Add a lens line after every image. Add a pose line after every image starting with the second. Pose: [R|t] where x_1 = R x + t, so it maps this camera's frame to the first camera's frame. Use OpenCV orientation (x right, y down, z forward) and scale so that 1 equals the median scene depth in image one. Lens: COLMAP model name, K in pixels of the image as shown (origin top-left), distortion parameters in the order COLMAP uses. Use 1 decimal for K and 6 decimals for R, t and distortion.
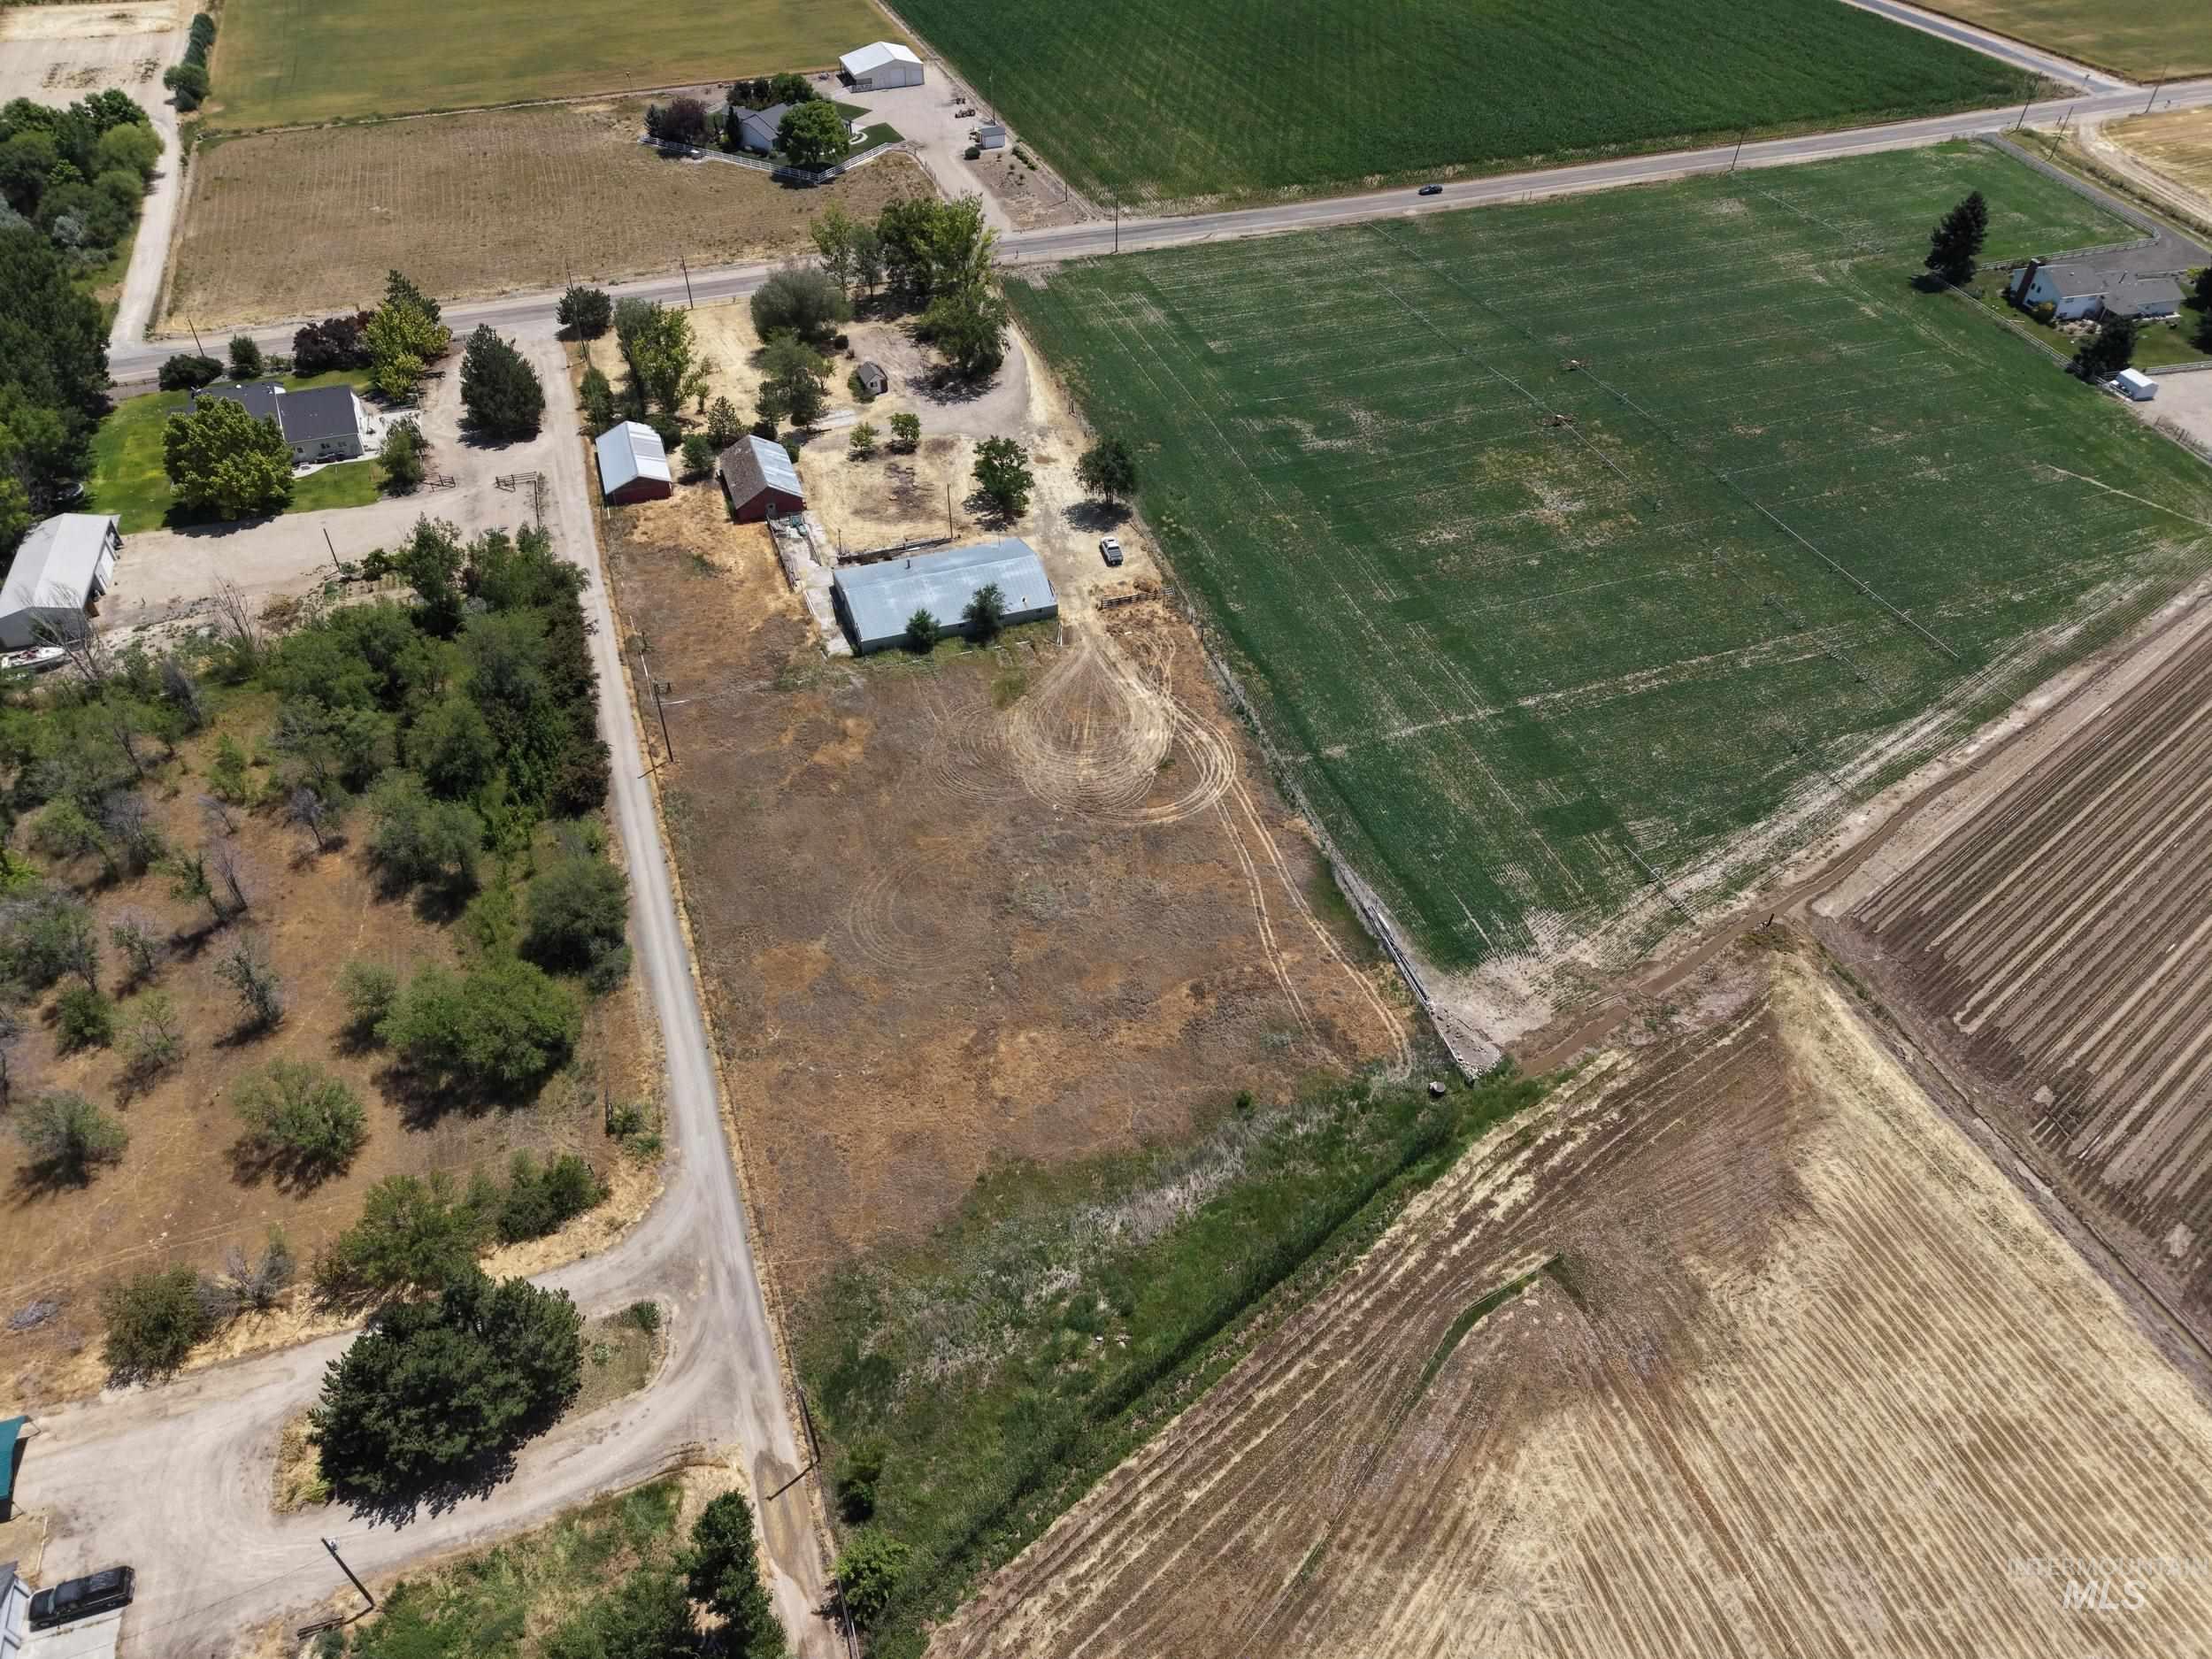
lens RADIAL K [[1471.9, 0, 1106.1], [0, 1471.9, 834.4], [0, 0, 1]] dist [0.034206, -0.032215]
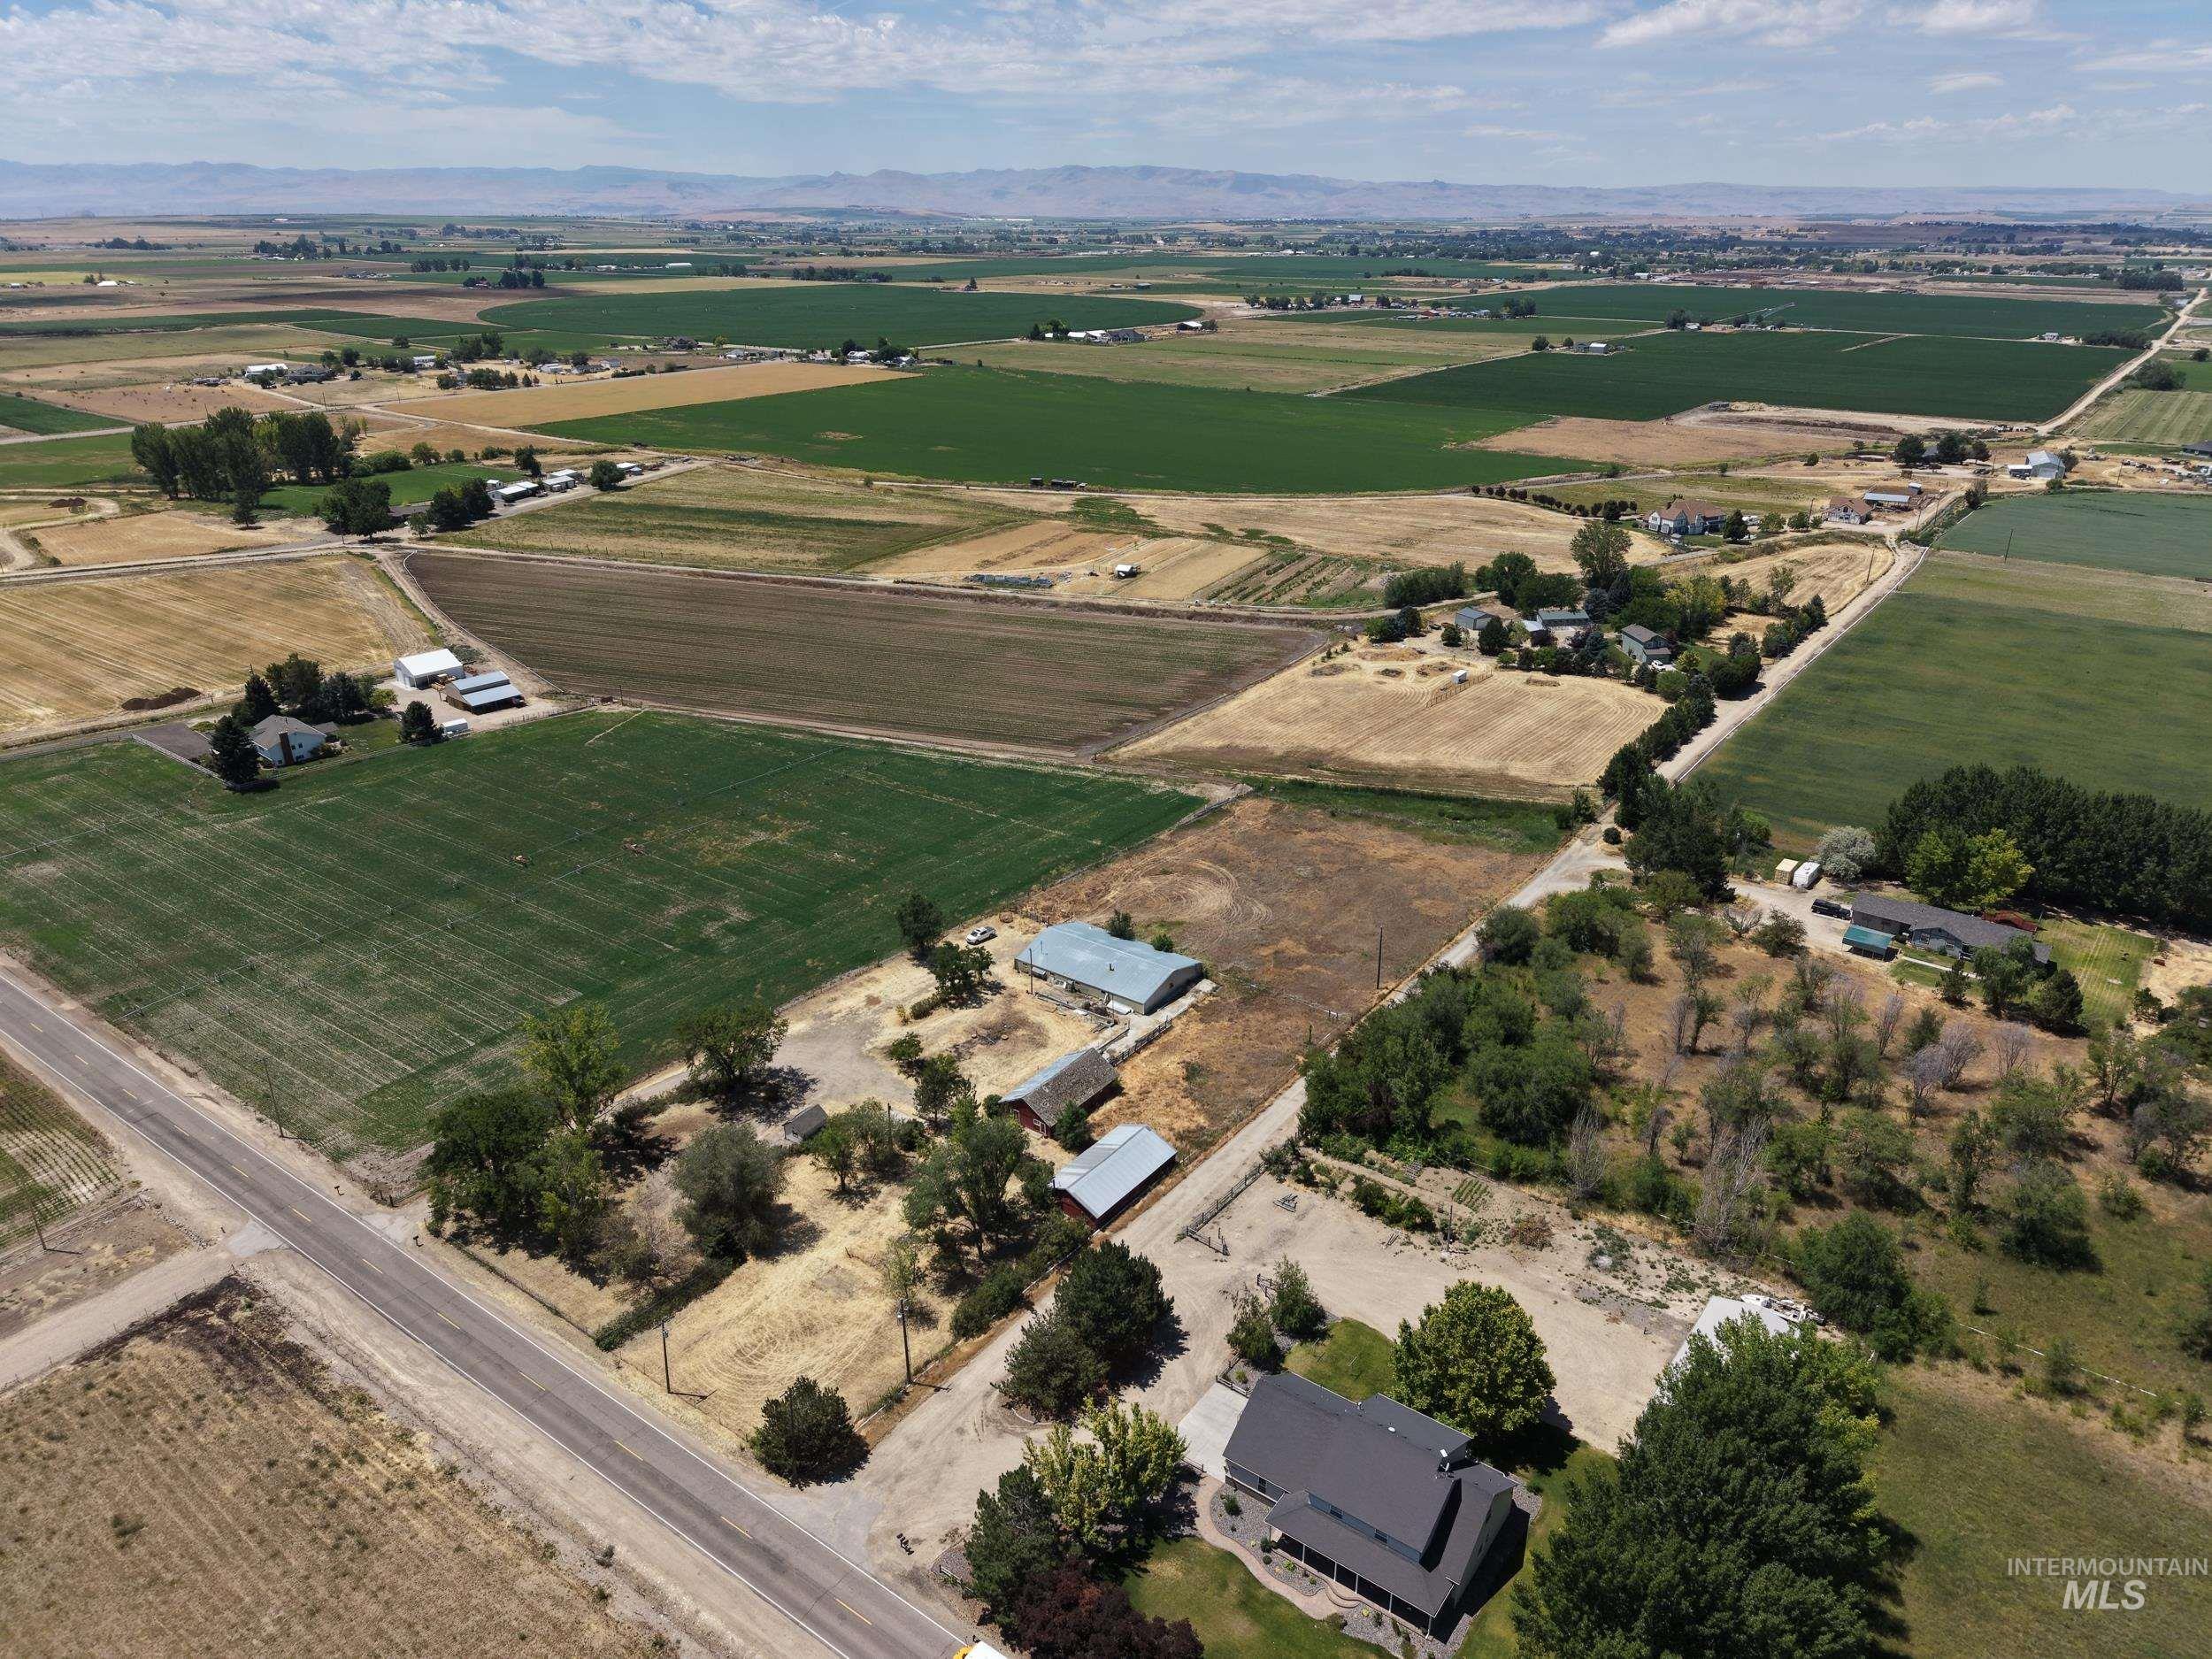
lens RADIAL K [[1476.8, 0, 1106.0], [0, 1476.8, 829.5], [0, 0, 1]] dist [0.025124, -0.021467]
pose [[-0.558763, -0.326256, 0.762457, -0.993591], [0.557080, 0.533412, 0.636501, -0.992217], [-0.614366, 0.780403, -0.116301, 1.023205]]
